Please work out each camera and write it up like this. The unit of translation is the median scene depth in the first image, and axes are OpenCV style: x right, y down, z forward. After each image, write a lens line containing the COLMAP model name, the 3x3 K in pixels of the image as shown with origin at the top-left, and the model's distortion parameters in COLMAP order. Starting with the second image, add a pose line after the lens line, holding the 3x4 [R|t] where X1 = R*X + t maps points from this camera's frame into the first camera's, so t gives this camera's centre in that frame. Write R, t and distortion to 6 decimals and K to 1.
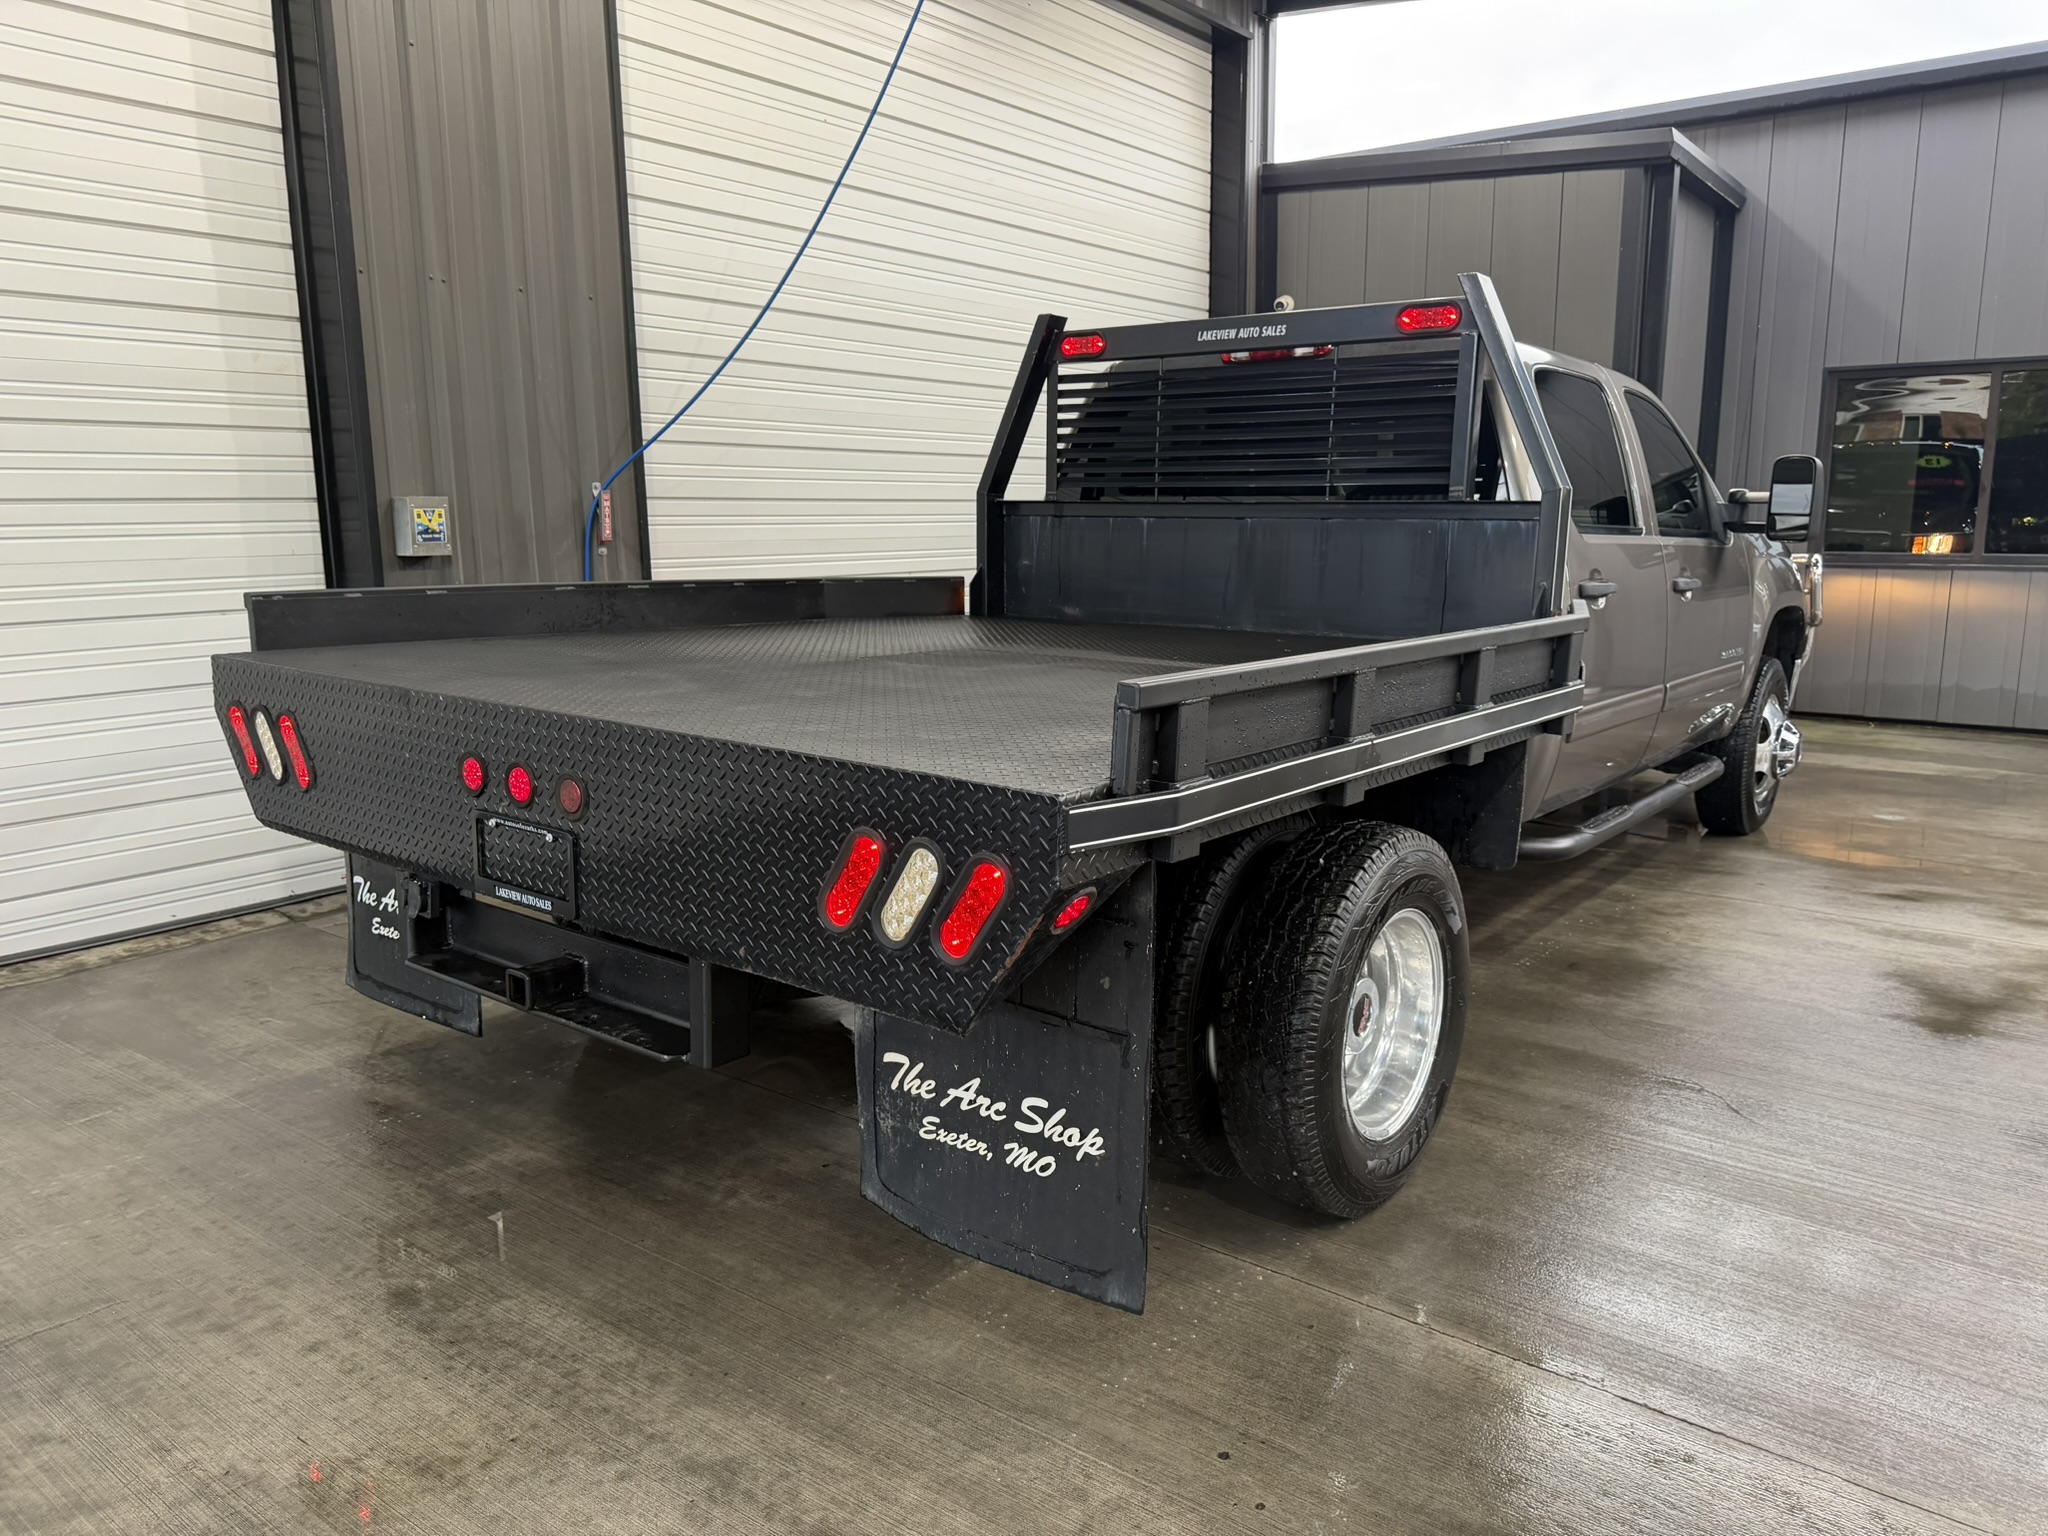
lens RADIAL K [[1454.7, 0, 1026.5], [0, 1454.7, 782.6], [0, 0, 1]] dist [0.010617, -0.015931]
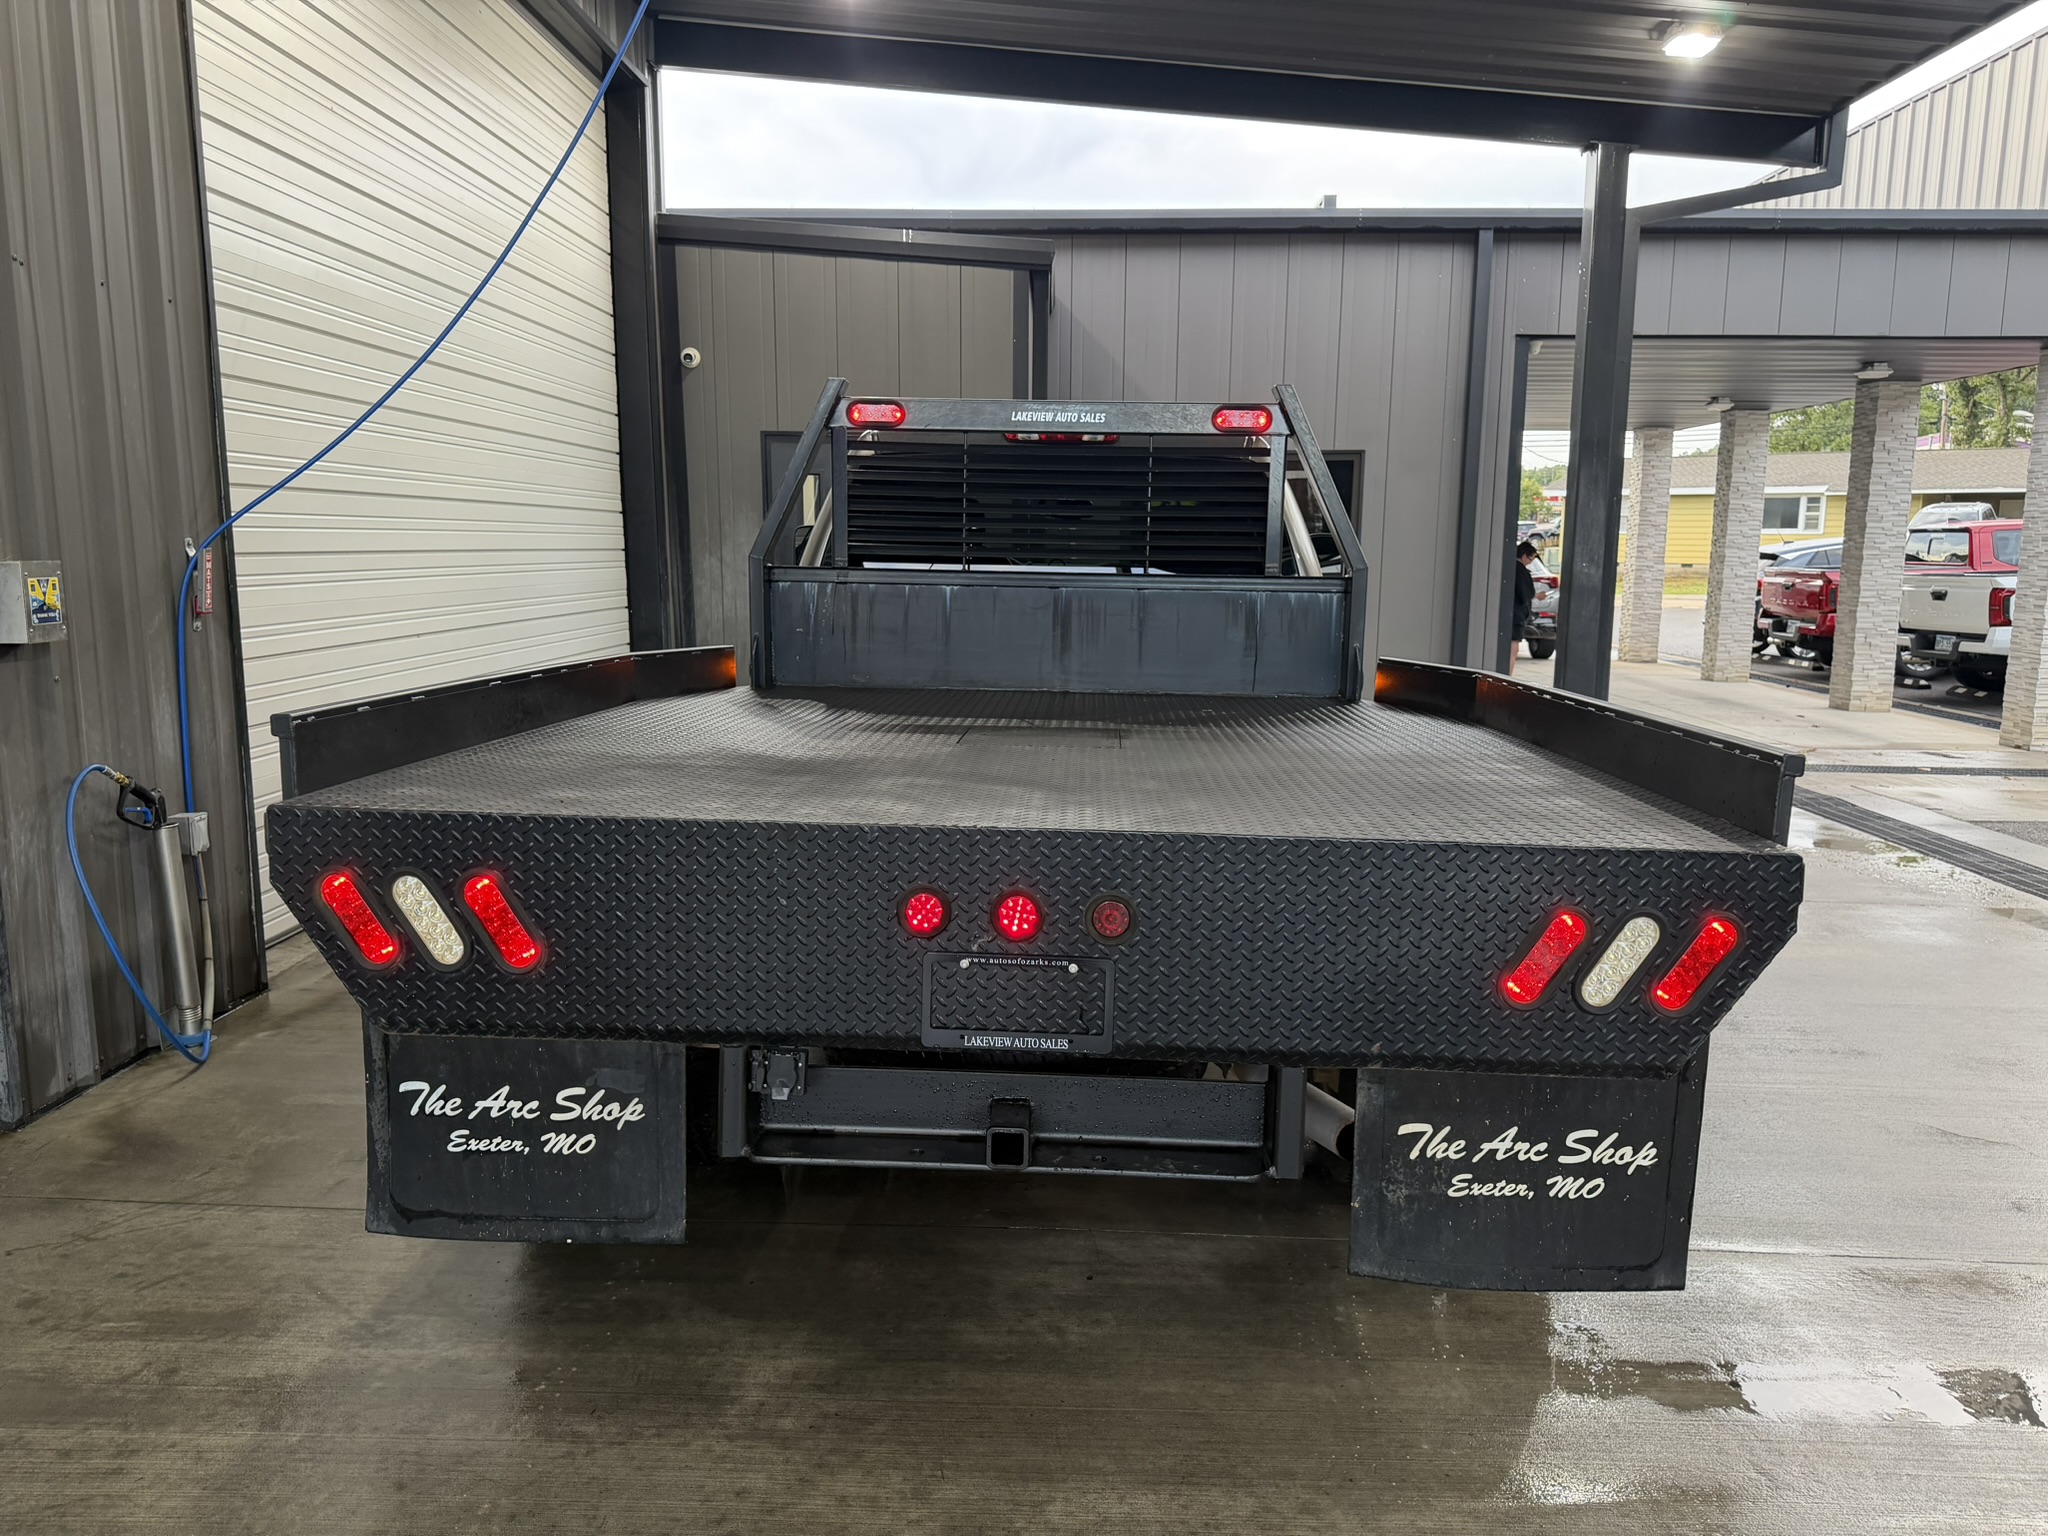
lens RADIAL K [[1454.7, 0, 1018.3], [0, 1454.7, 764.6], [0, 0, 1]] dist [0.010617, -0.015931]
pose [[0.814637, -0.075905, 0.574982, -0.392140], [0.095457, 0.995426, -0.003834, -0.041608], [-0.572061, 0.058009, 0.818157, 0.122870]]
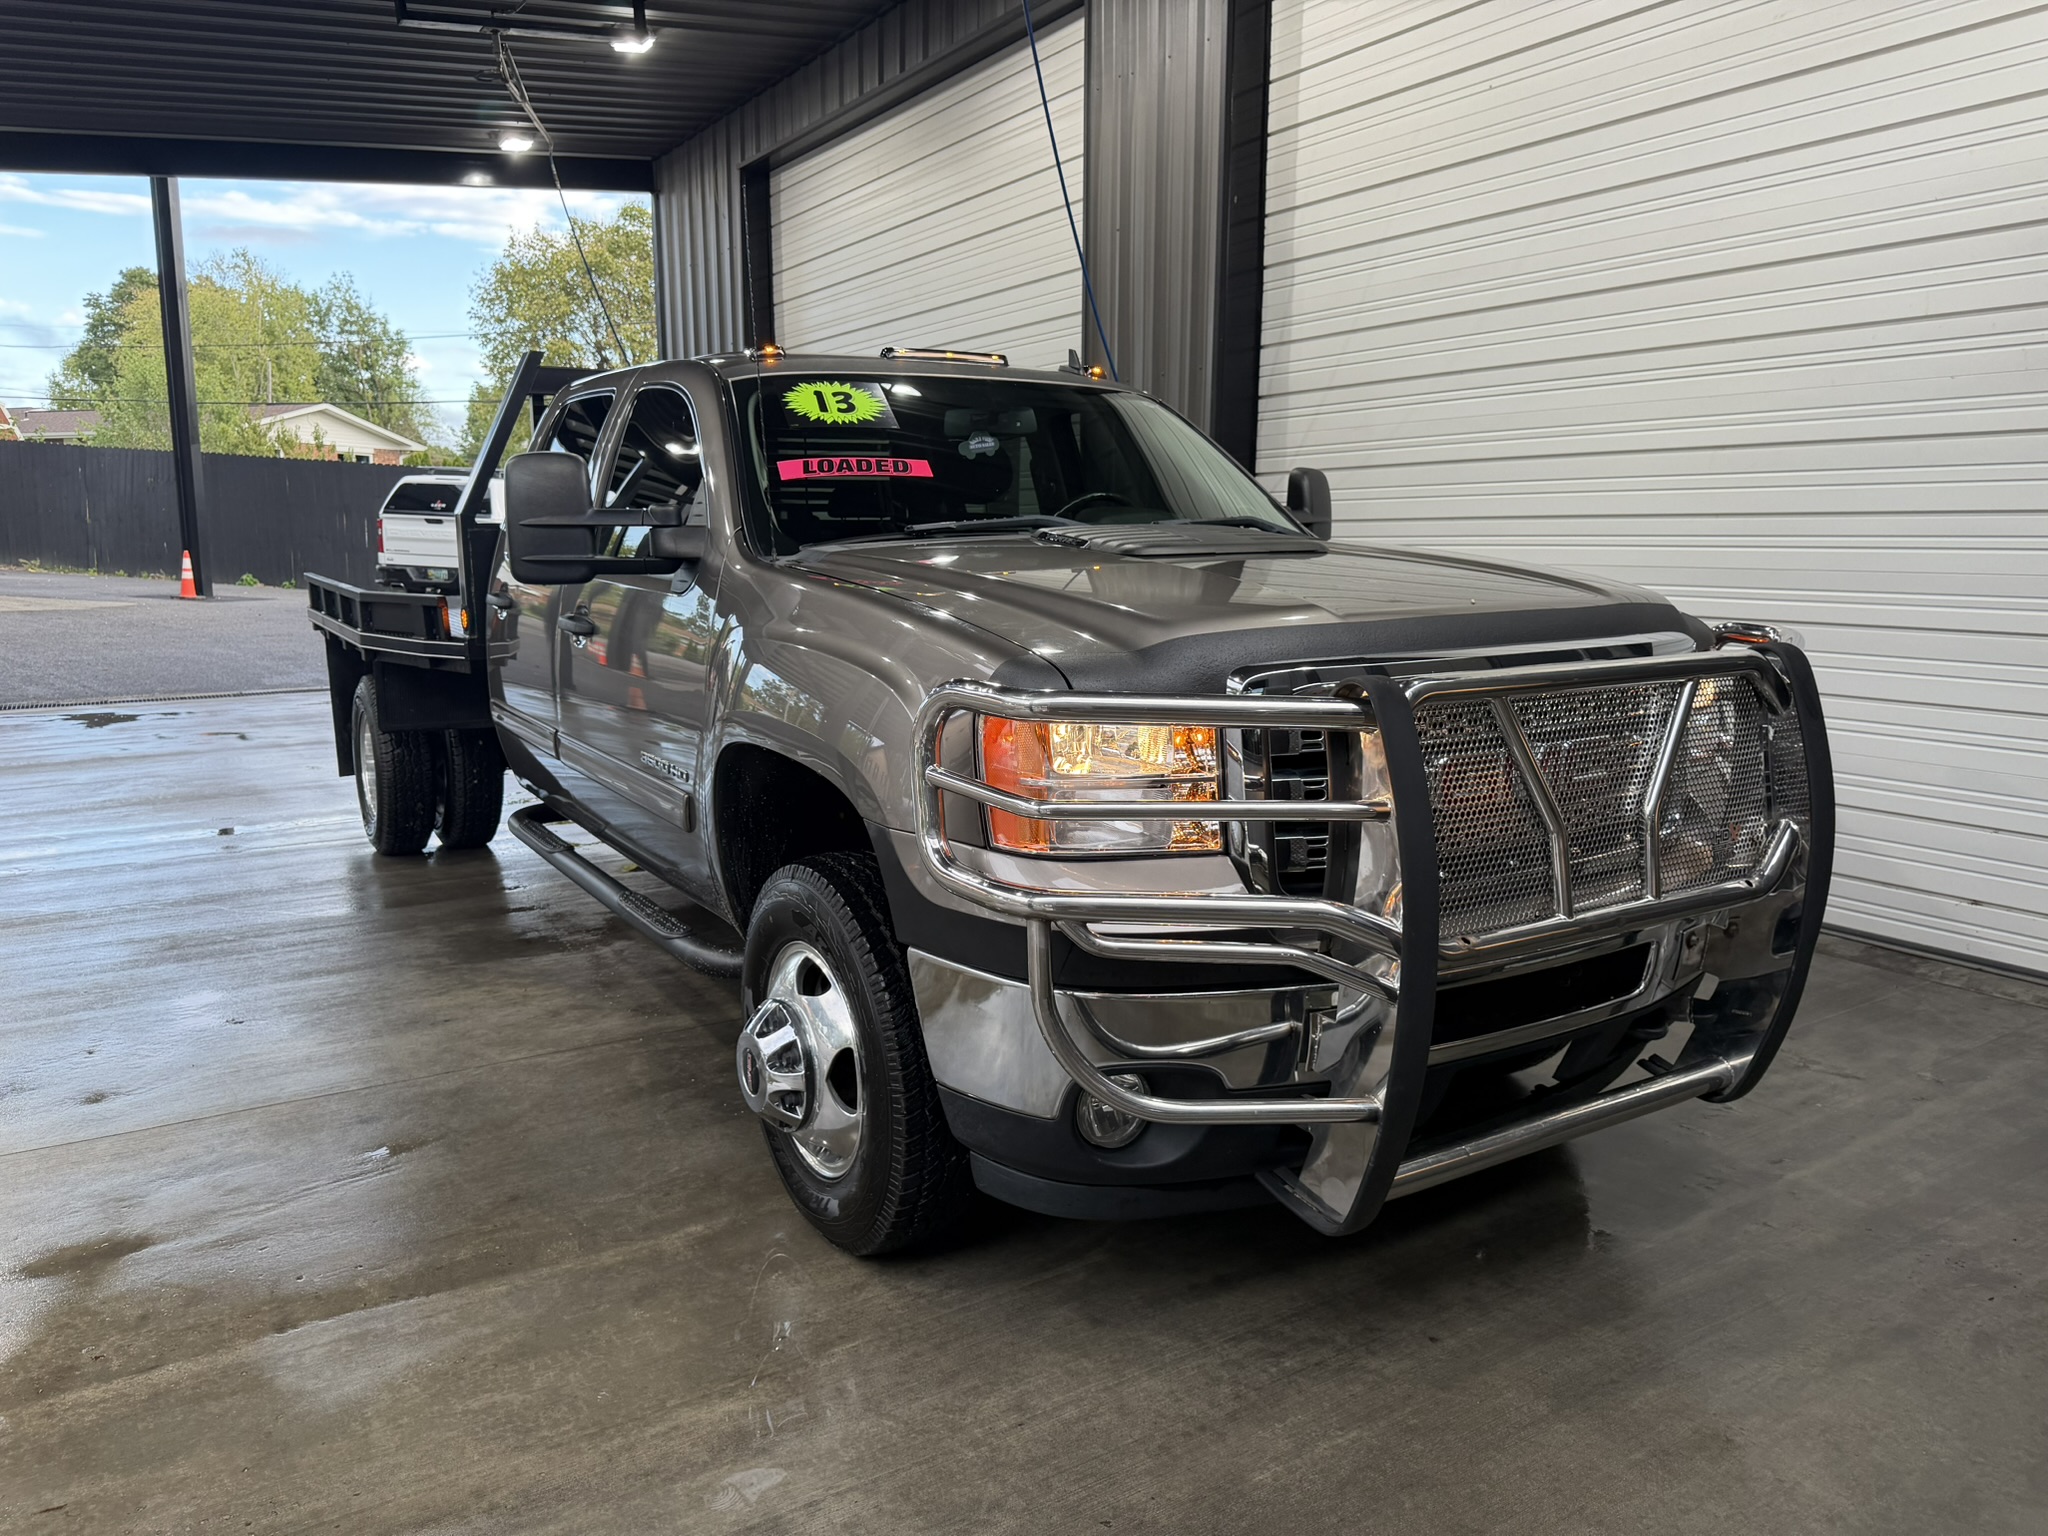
lens RADIAL K [[1454.7, 0, 1012.8], [0, 1454.7, 787.7], [0, 0, 1]] dist [0.010617, -0.015931]
pose [[-0.347103, 0.165589, -0.923093, 0.995697], [-0.171619, 0.956452, 0.236106, -0.248830], [0.921990, 0.240374, -0.303569, 1.310234]]
